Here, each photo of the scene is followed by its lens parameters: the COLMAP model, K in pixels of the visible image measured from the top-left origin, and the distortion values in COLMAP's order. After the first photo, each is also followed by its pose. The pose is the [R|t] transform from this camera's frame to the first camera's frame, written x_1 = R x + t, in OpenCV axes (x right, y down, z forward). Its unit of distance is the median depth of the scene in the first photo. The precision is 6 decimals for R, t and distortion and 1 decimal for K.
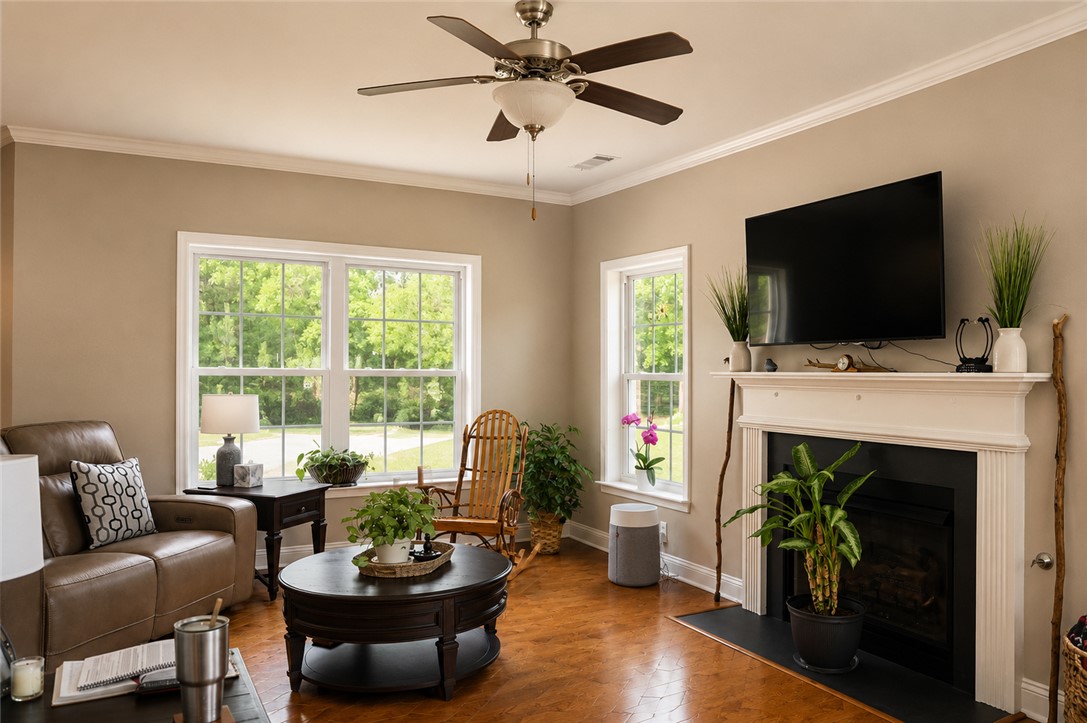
lens RADIAL K [[797.9, 0, 543.5], [0, 797.9, 361.5], [0, 0, 1]] dist [0.007579, 0.002369]
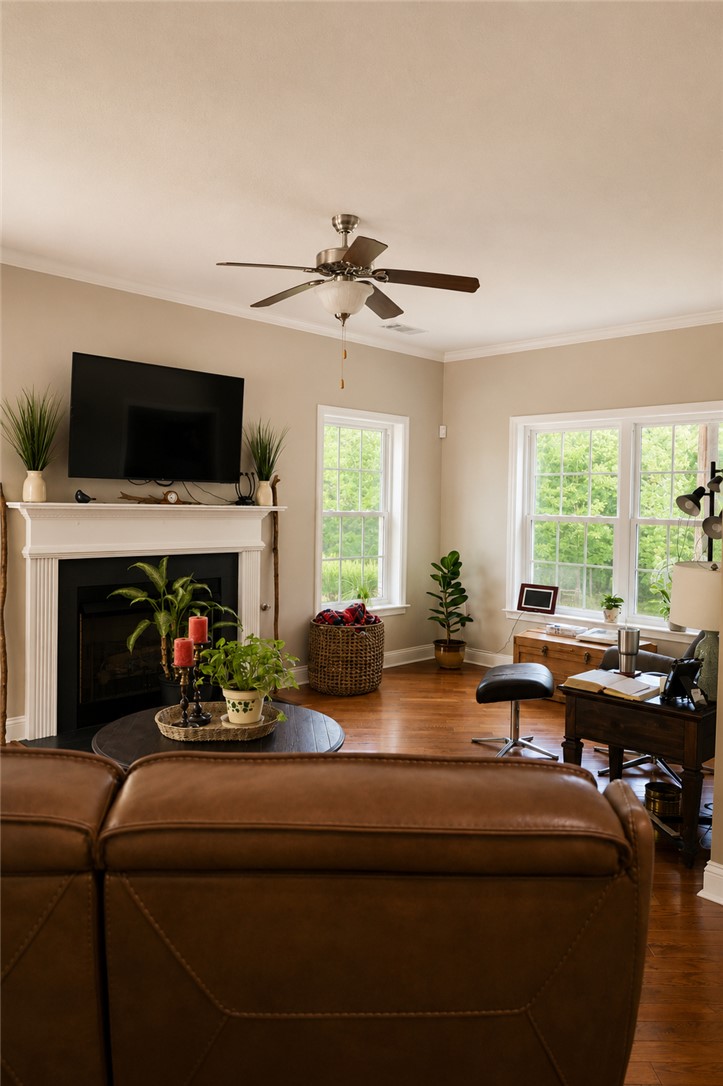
lens RADIAL K [[797.1, 0, 361.5], [0, 797.1, 543.0], [0, 0, 1]] dist [0.007579, 0.002369]
pose [[-0.331531, -0.064347, 0.941247, -1.111732], [-0.037575, 0.997780, 0.054976, -0.008031], [-0.942696, -0.017141, -0.333213, 1.314520]]
